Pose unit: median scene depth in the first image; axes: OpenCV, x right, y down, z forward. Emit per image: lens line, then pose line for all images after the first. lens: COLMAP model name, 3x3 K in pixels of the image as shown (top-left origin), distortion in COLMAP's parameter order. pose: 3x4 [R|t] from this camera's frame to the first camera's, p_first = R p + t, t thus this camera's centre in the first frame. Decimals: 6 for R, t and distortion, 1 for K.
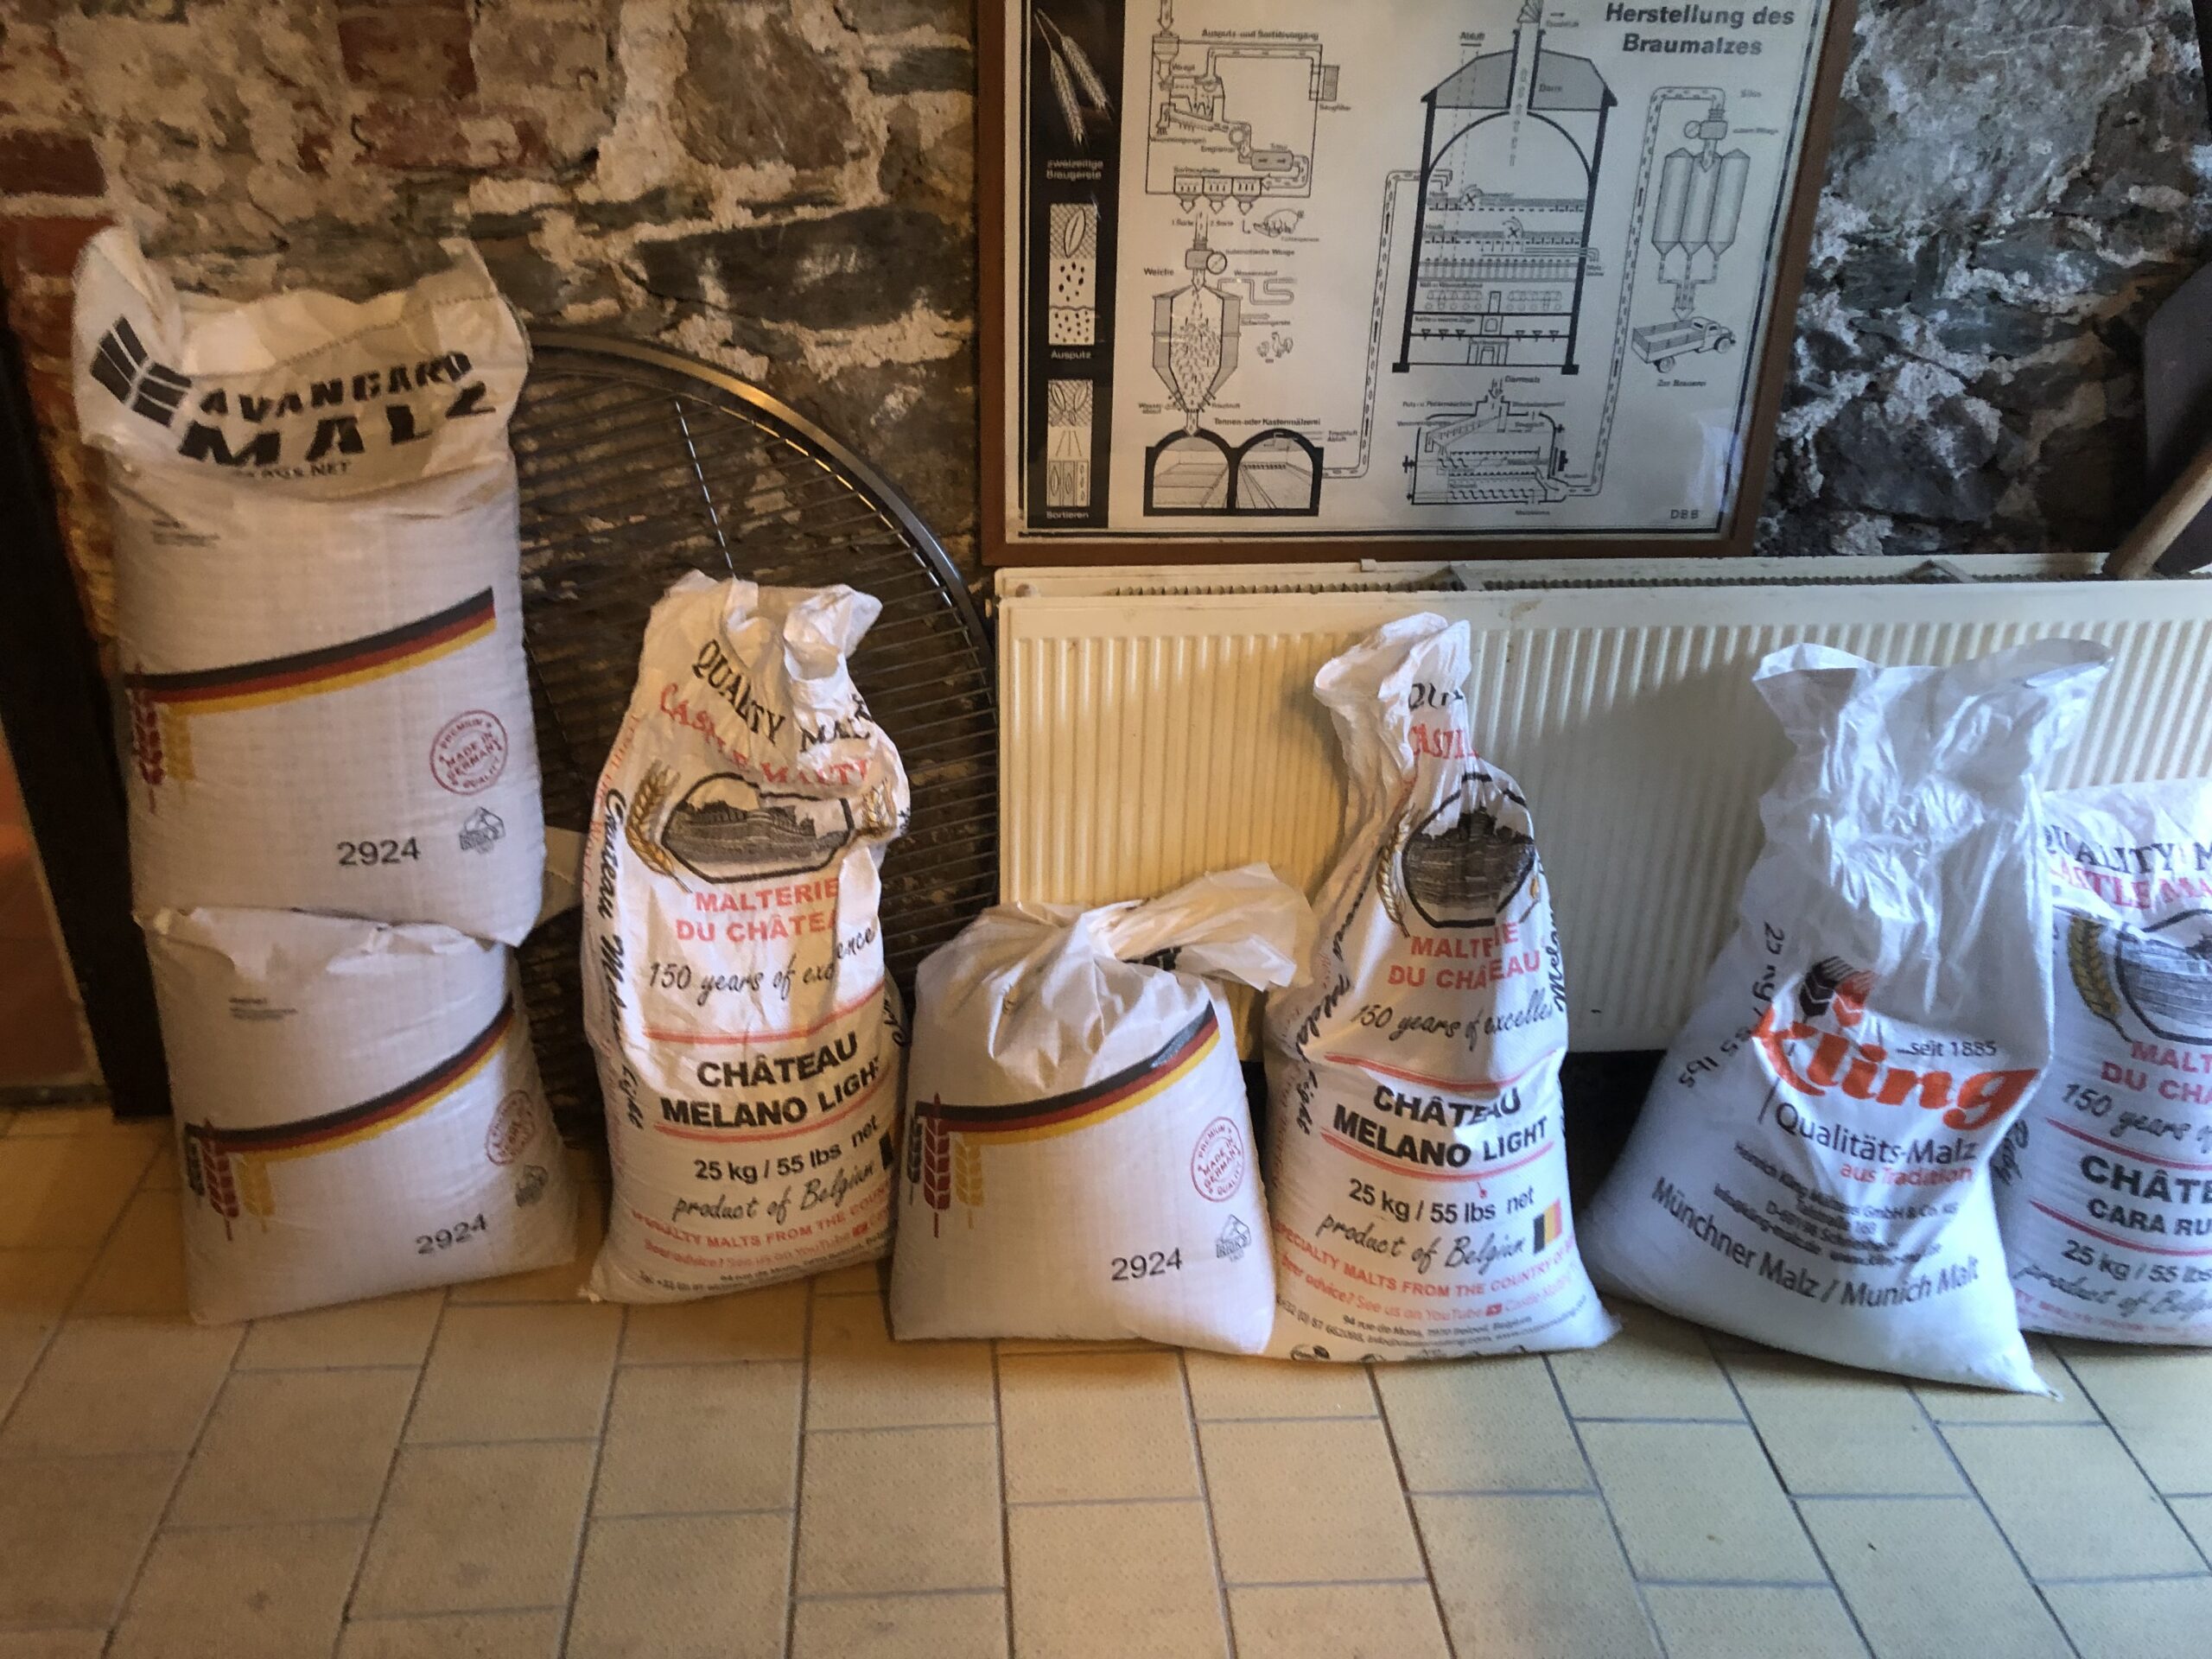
lens RADIAL K [[1803.1, 0, 1106.0], [0, 1803.1, 829.5], [0, 0, 1]] dist [0.036922, -0.004050]
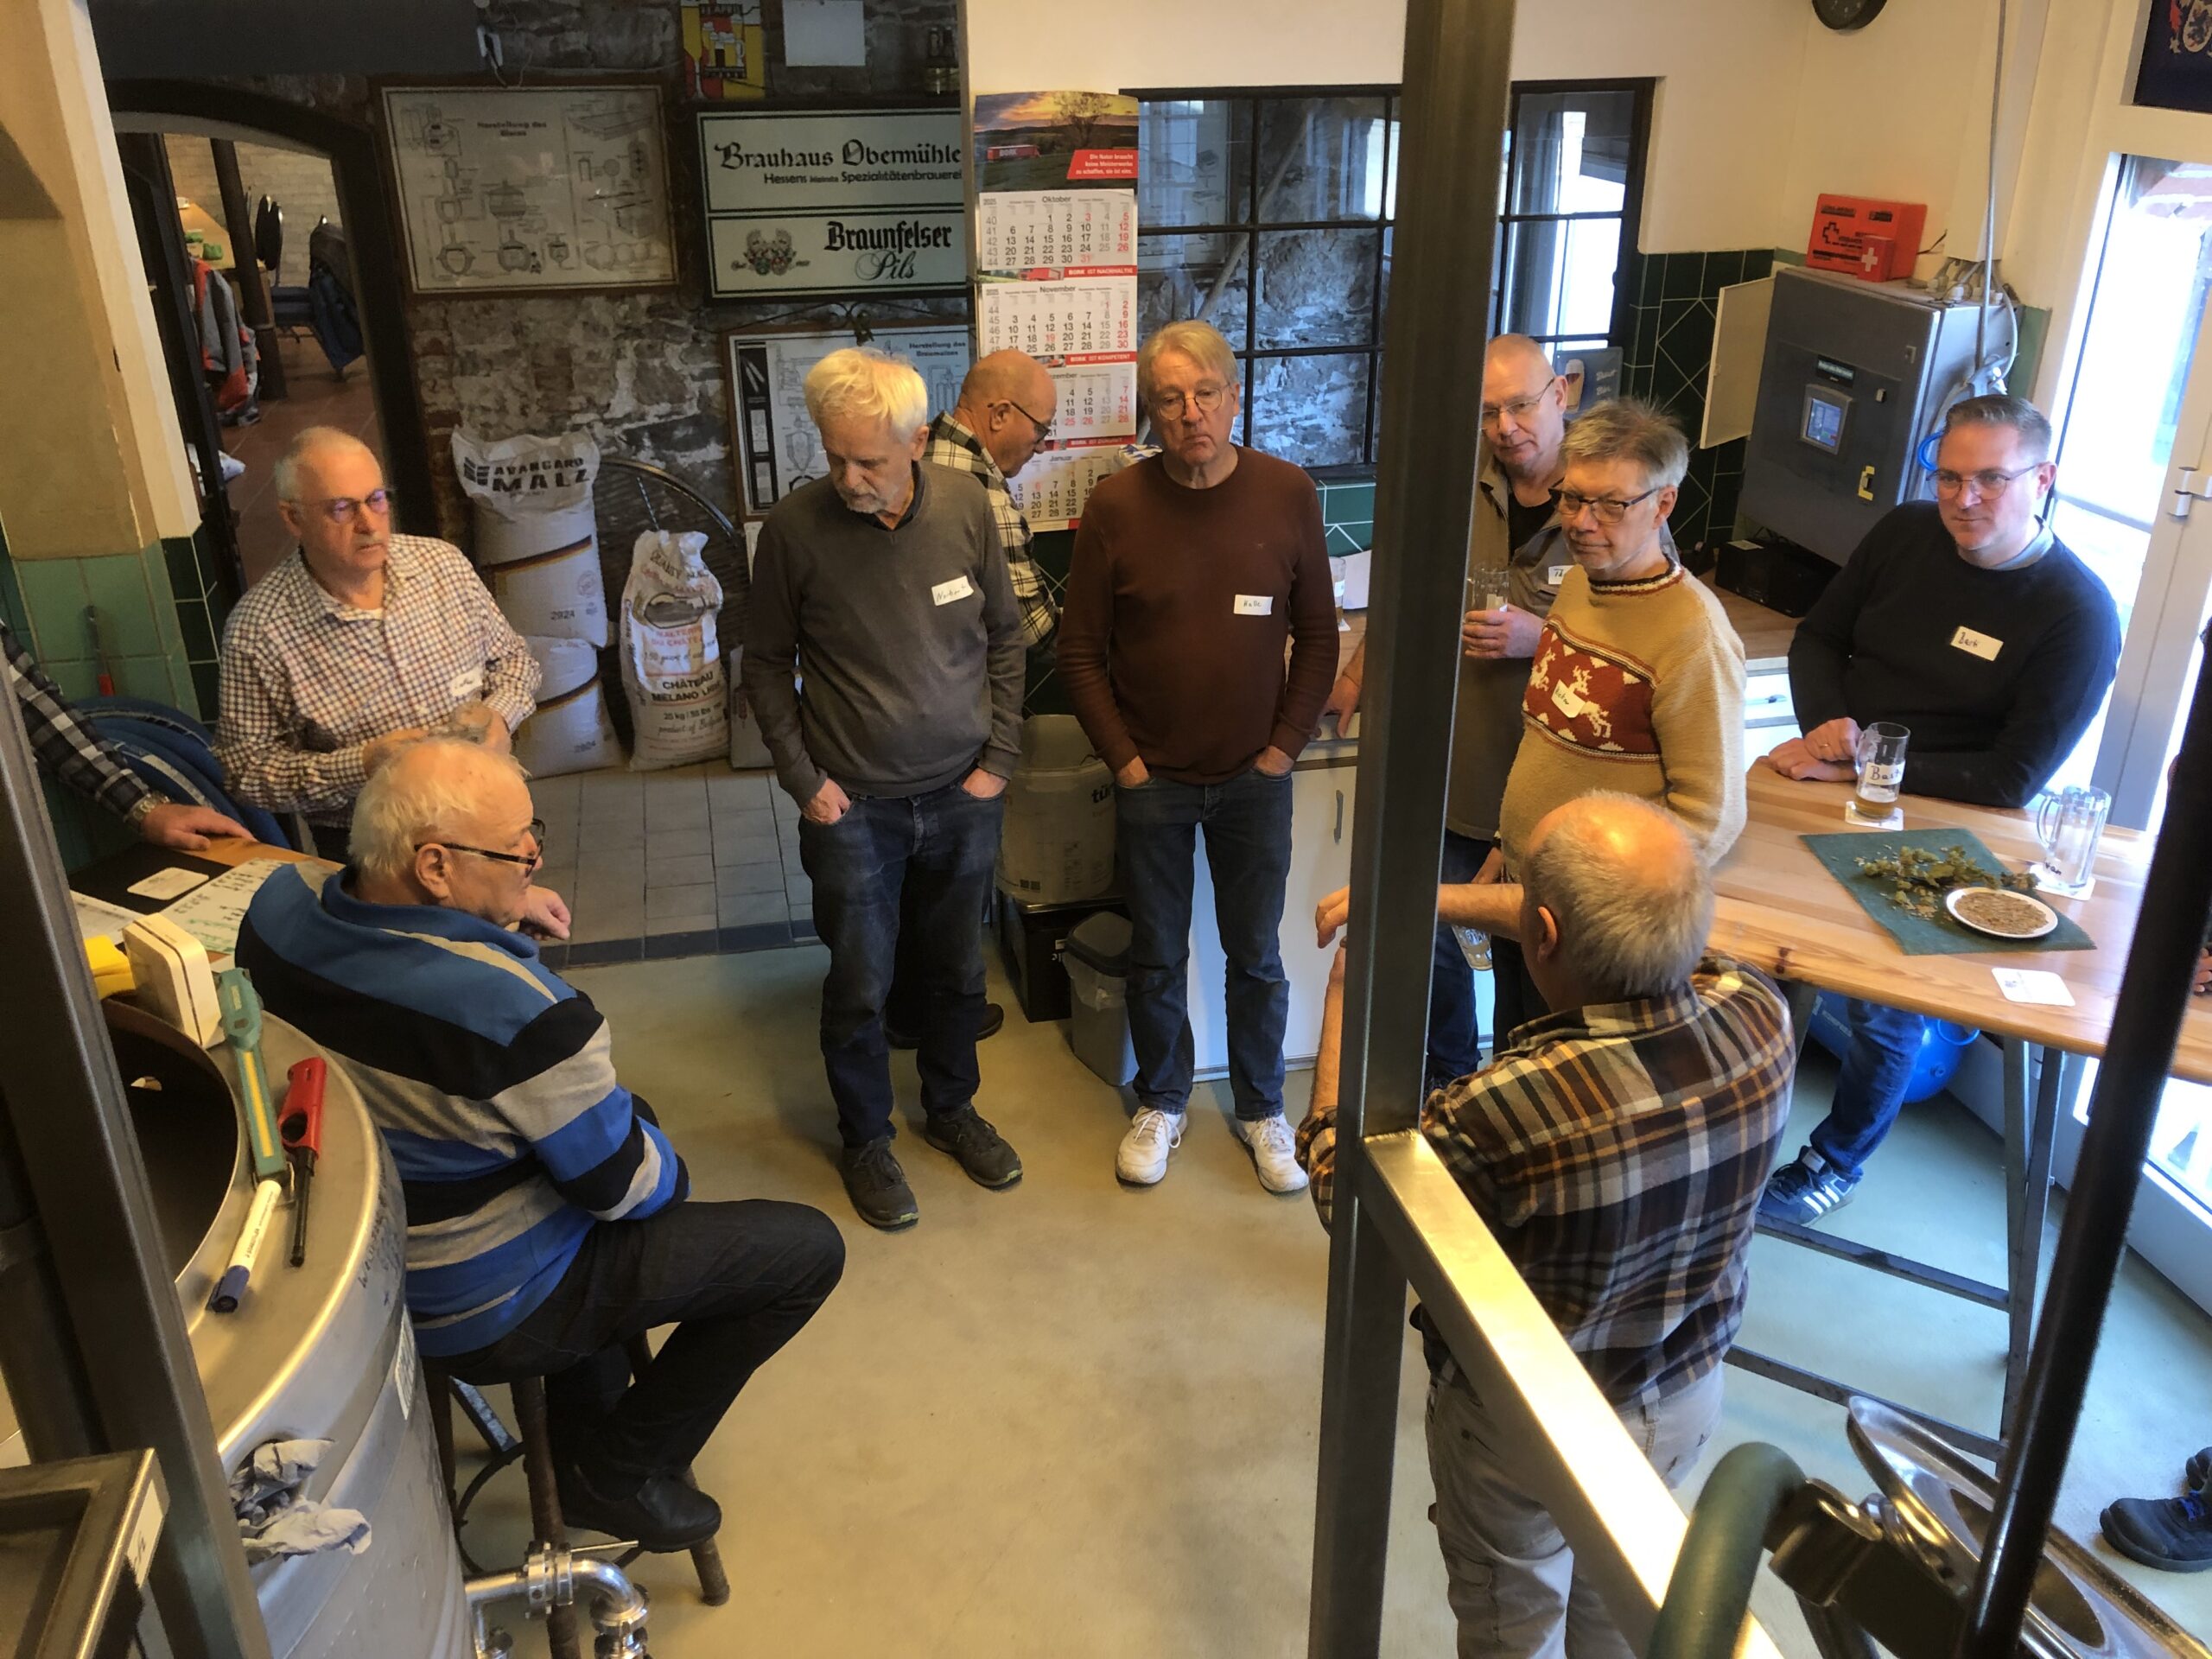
lens RADIAL K [[1803.1, 0, 1106.0], [0, 1803.1, 829.5], [0, 0, 1]] dist [0.036922, -0.004050]
pose [[0.987872, -0.093377, 0.124056, 0.125568], [0.101933, 0.992698, -0.064502, 0.673177], [-0.117127, 0.076365, 0.990177, -2.218788]]
